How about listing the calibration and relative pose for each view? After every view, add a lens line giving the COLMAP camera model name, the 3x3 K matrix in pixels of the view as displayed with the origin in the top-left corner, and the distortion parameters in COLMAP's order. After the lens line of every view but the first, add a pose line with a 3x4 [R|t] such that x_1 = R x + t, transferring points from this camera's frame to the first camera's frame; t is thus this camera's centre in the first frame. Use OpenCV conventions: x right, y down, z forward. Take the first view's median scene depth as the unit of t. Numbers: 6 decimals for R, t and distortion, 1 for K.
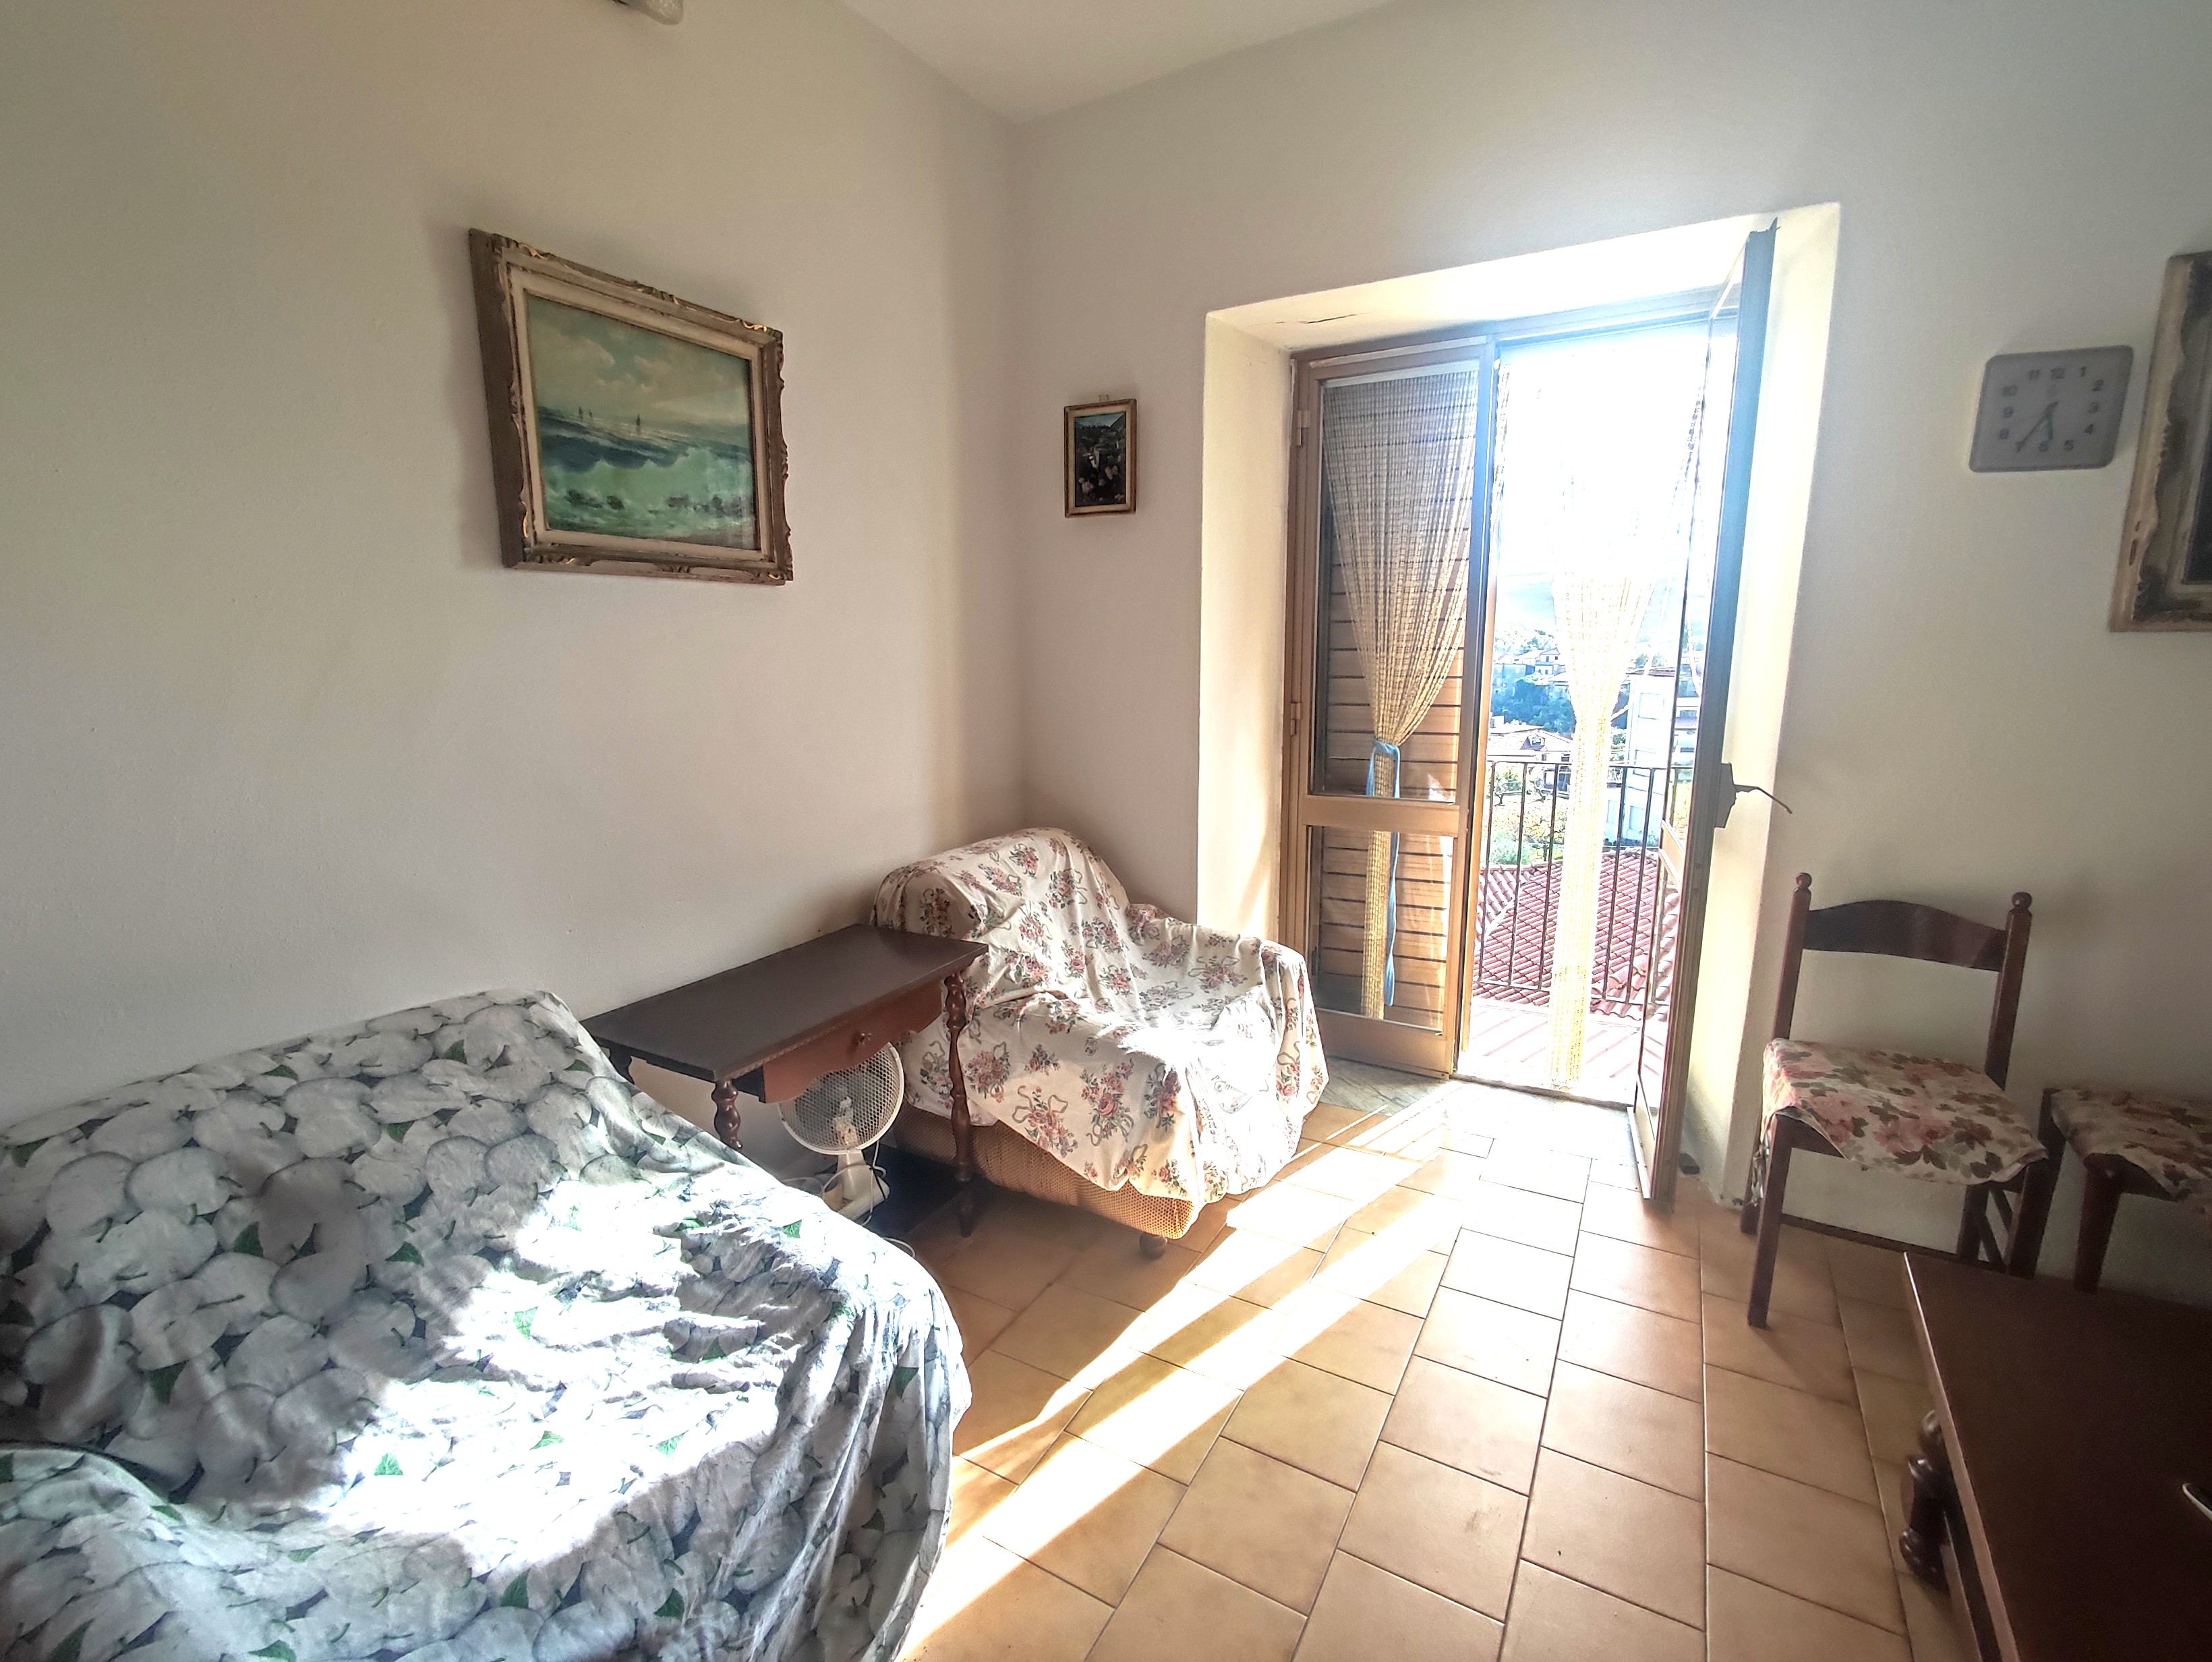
lens RADIAL K [[1011.6, 0, 1092.2], [0, 1011.6, 838.6], [0, 0, 1]] dist [-0.005426, 0.000752]
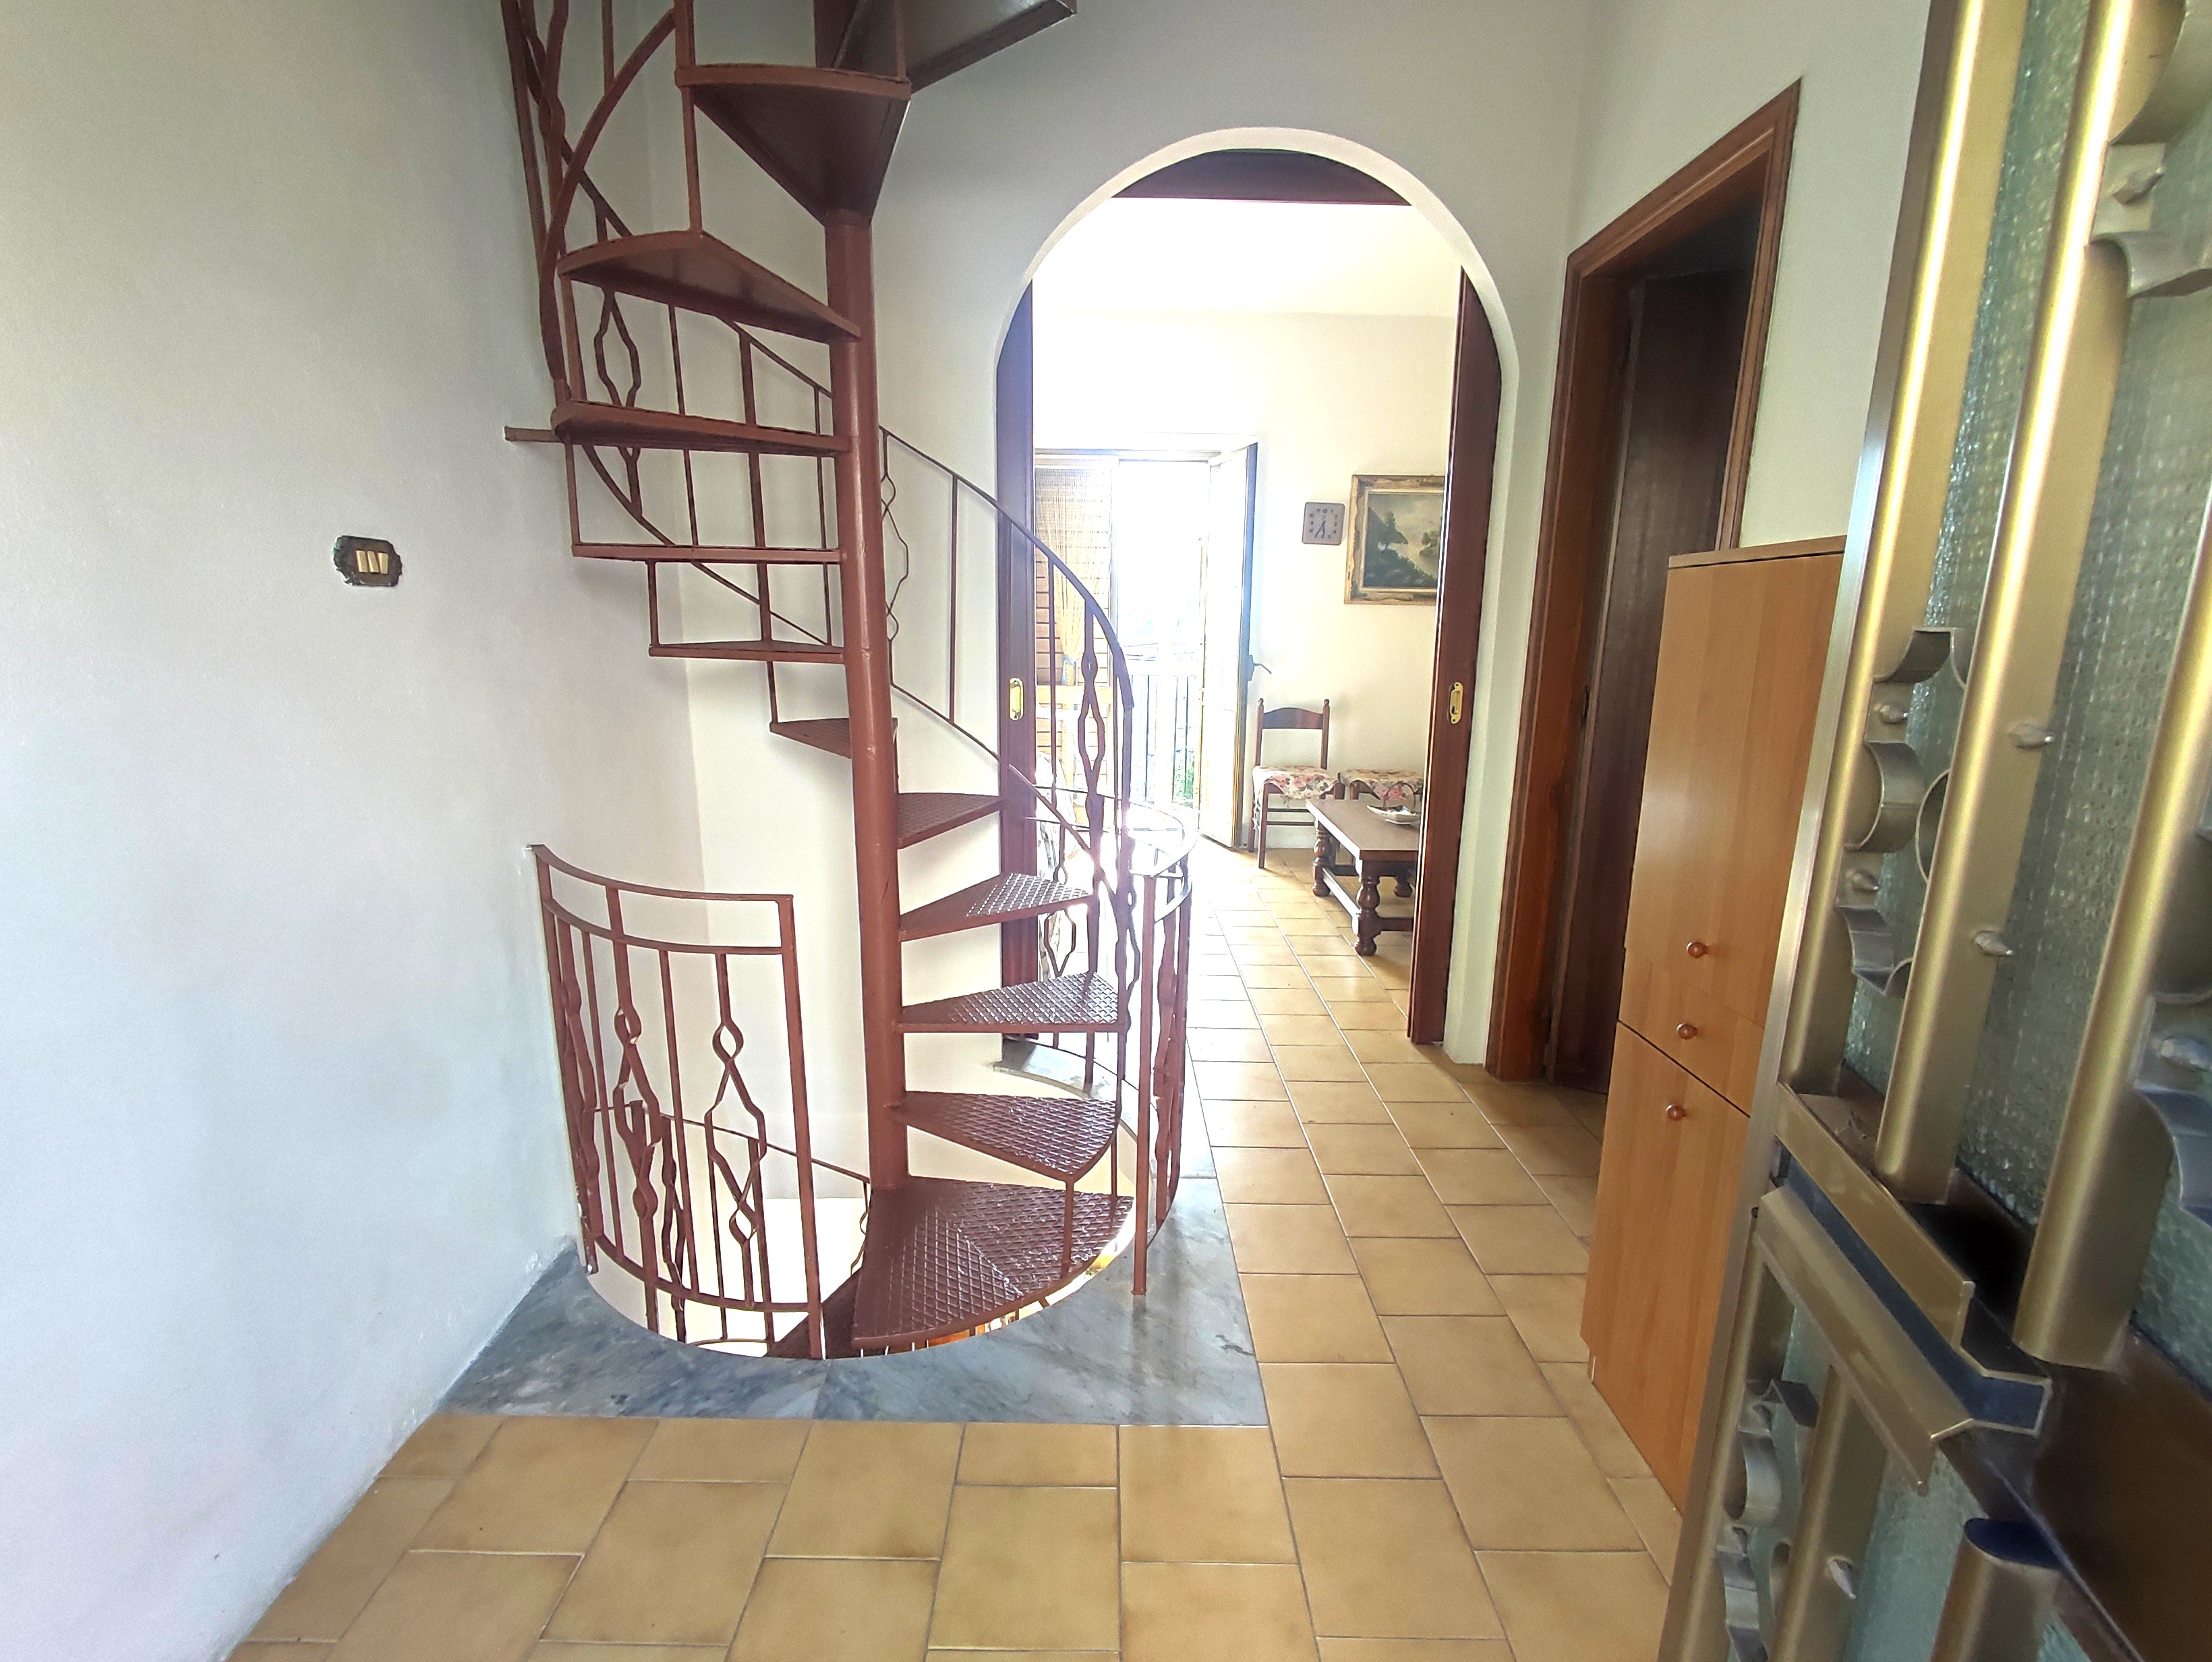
lens RADIAL K [[1011.6, 0, 1092.2], [0, 1011.6, 838.6], [0, 0, 1]] dist [-0.005426, 0.000752]
pose [[0.864256, -0.086612, 0.495541, -0.939769], [0.075365, 0.996242, 0.042683, 0.243895], [-0.497375, 0.000457, 0.867535, -0.980117]]
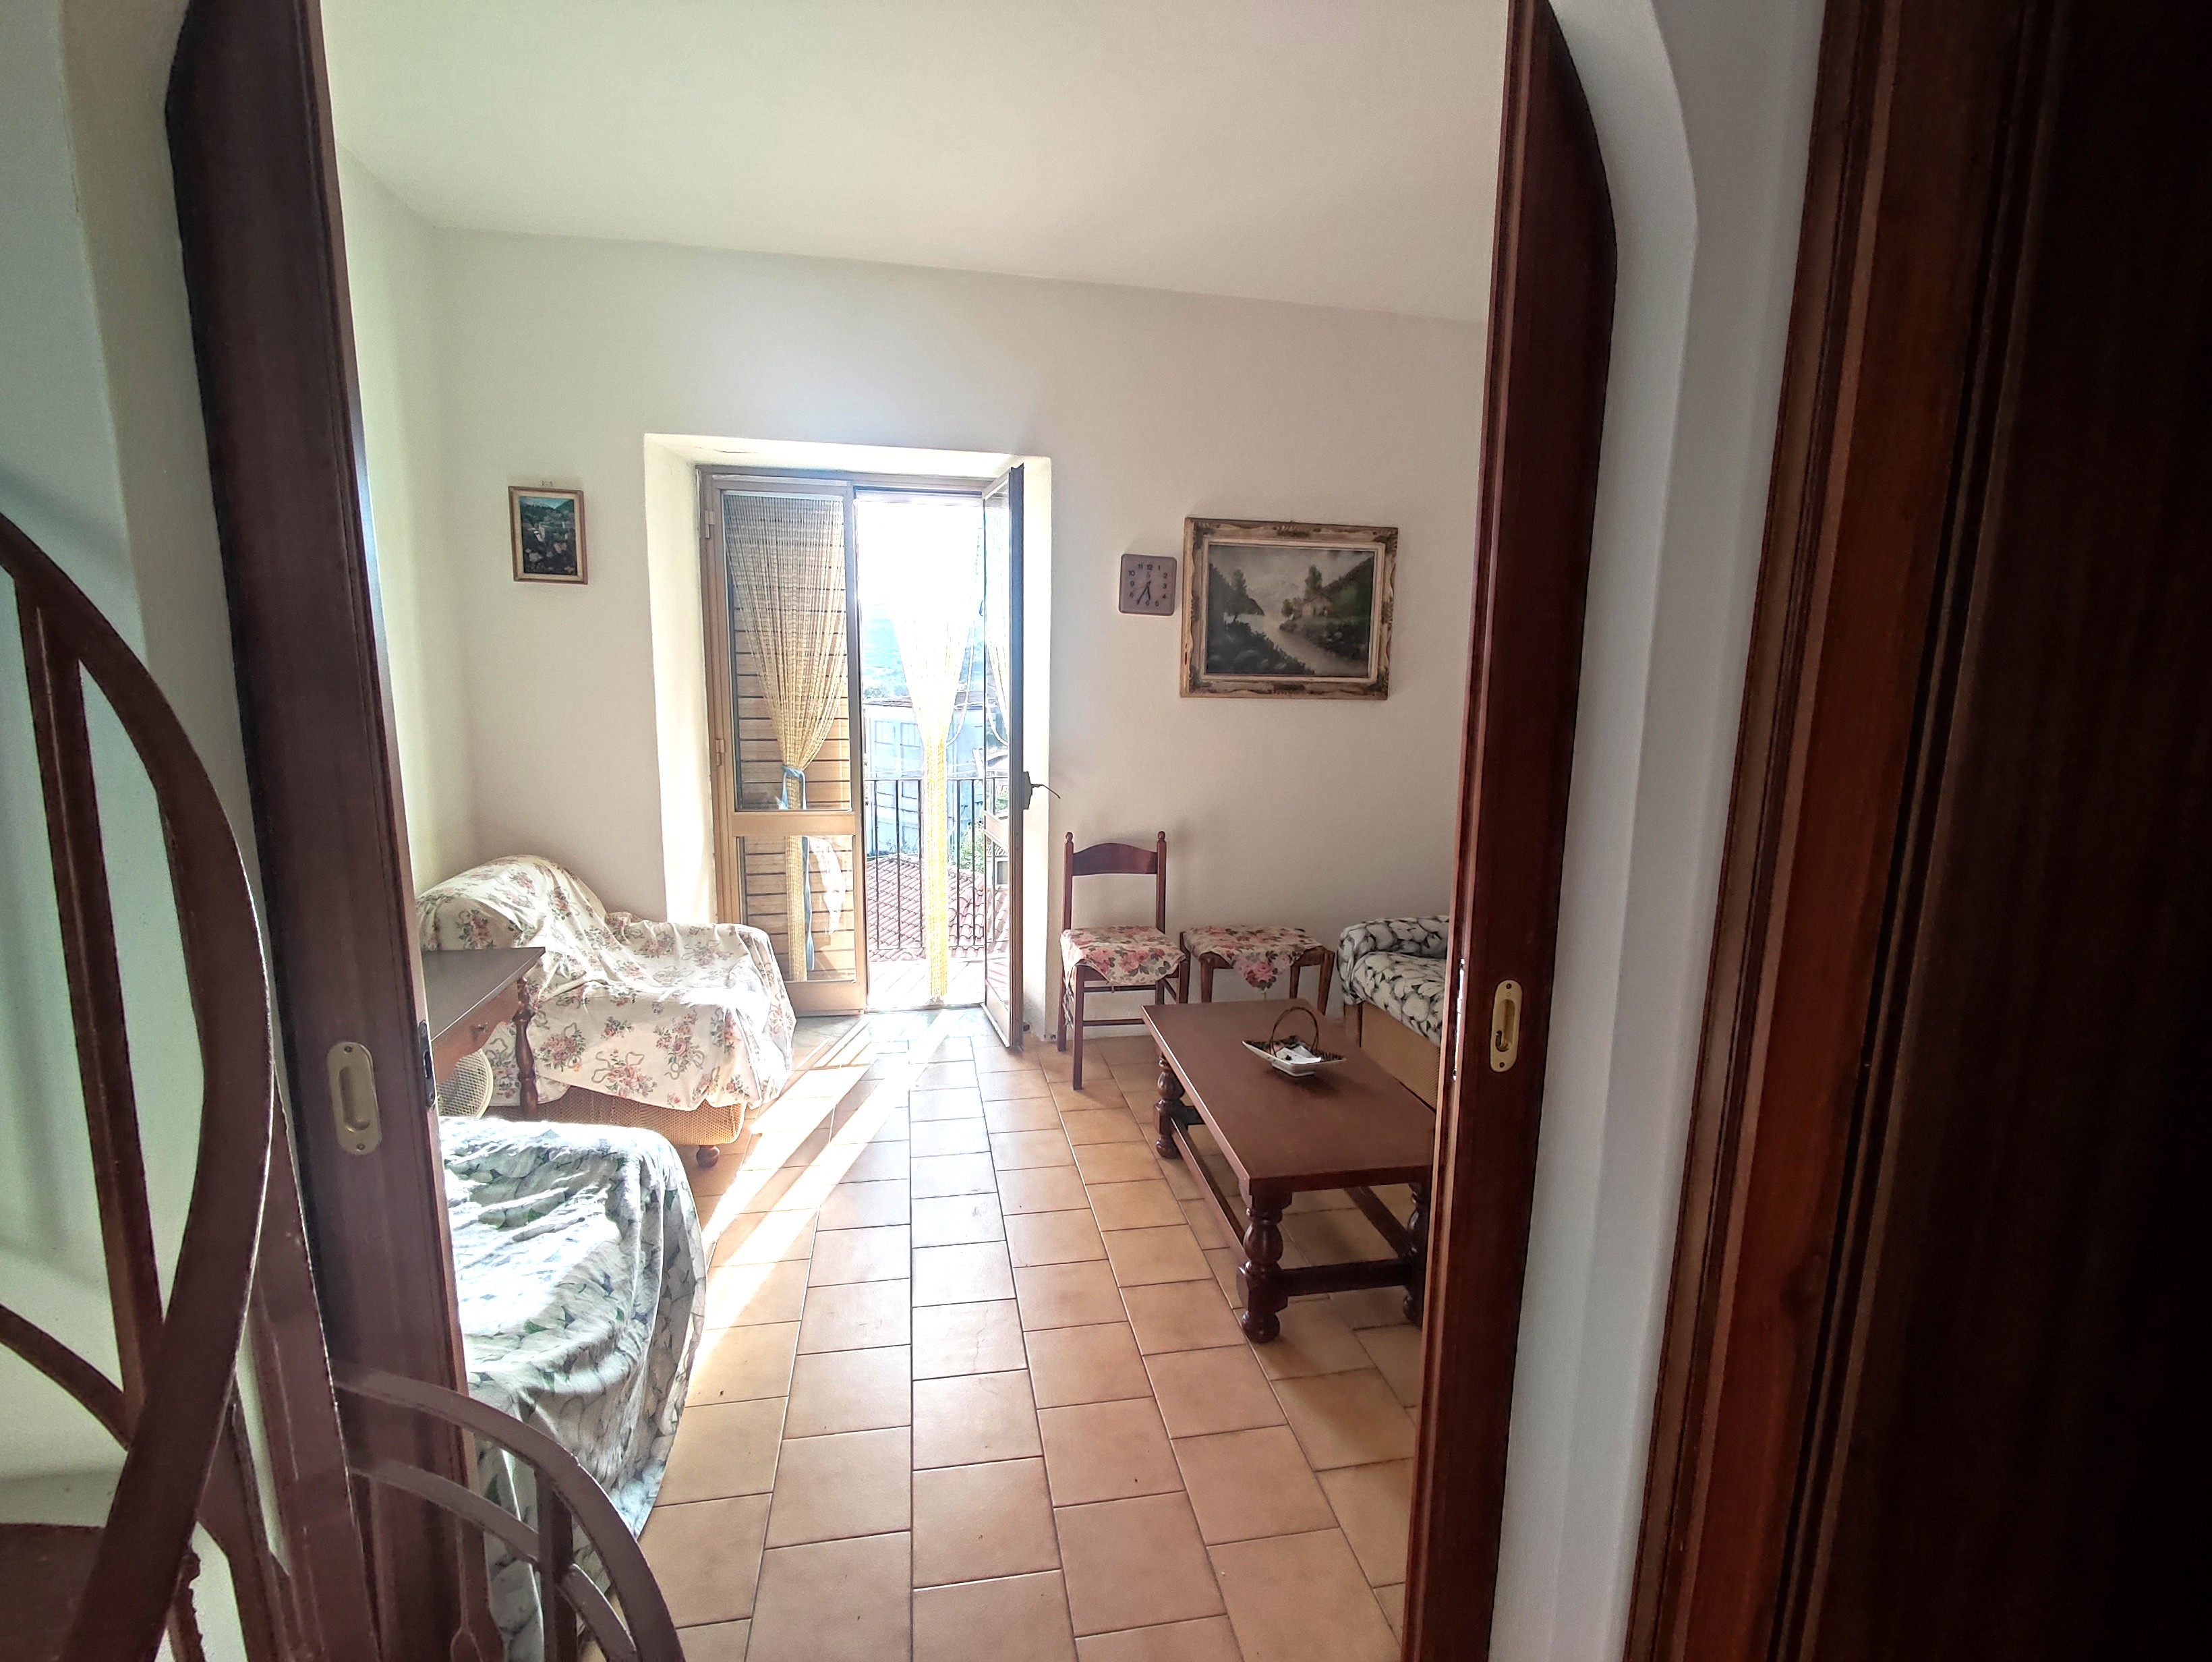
lens RADIAL K [[1011.6, 0, 1092.2], [0, 1011.6, 838.6], [0, 0, 1]] dist [-0.005426, 0.000752]
pose [[0.759655, -0.083544, 0.644938, -0.390313], [0.100779, 0.994857, 0.010167, 0.031328], [-0.642471, 0.057273, 0.764167, -0.359070]]
